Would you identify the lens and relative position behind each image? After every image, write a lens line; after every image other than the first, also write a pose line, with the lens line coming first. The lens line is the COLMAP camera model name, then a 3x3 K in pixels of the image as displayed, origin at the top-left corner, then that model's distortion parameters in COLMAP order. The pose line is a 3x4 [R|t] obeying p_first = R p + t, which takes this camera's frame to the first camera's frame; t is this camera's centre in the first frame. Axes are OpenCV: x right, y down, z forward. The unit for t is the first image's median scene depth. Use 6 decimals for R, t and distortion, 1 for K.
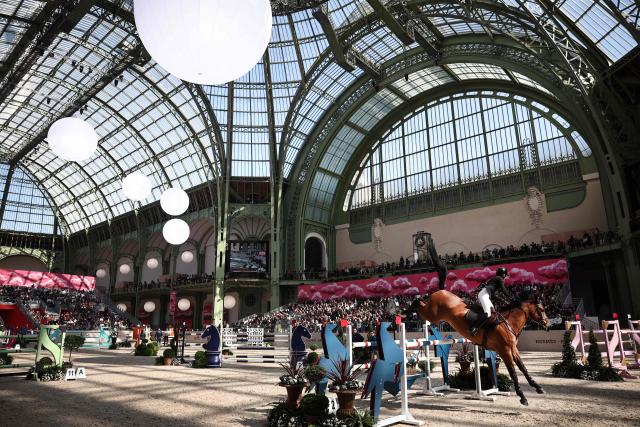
lens RADIAL K [[453.3, 0, 319.8], [0, 453.3, 213.1], [0, 0, 1]] dist [-0.070545, 0.001031]
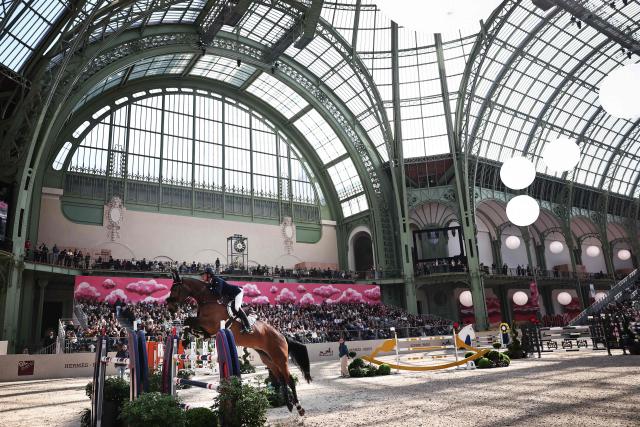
lens RADIAL K [[487.5, 0, 319.8], [0, 487.5, 210.6], [0, 0, 1]] dist [-0.058446, -0.000845]
pose [[0.256140, 0.245747, 0.934880, -0.556923], [-0.202092, 0.959386, -0.196820, 0.129563], [-0.945278, -0.138518, 0.295401, 0.480015]]
